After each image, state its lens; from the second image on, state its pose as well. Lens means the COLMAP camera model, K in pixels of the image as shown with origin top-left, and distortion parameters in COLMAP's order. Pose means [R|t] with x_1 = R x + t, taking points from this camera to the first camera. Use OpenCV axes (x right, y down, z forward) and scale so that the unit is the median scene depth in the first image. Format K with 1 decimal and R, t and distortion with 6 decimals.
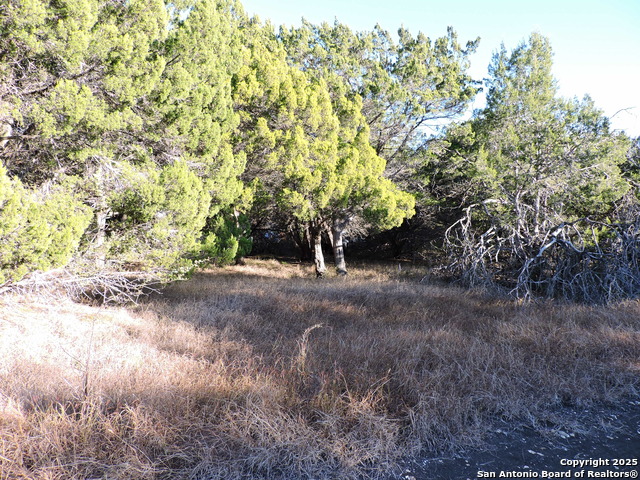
lens RADIAL K [[458.8, 0, 320.0], [0, 458.8, 240.0], [0, 0, 1]] dist [-0.014872, -0.000640]
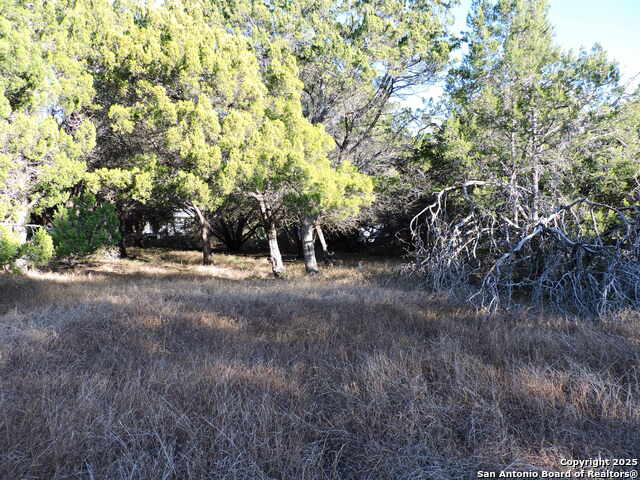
lens RADIAL K [[458.8, 0, 320.0], [0, 458.8, 240.0], [0, 0, 1]] dist [-0.014872, -0.000640]
pose [[0.993975, -0.015891, -0.108447, 0.202275], [0.016606, 0.999846, 0.005693, 0.007399], [0.108340, -0.007460, 0.994086, 0.176934]]
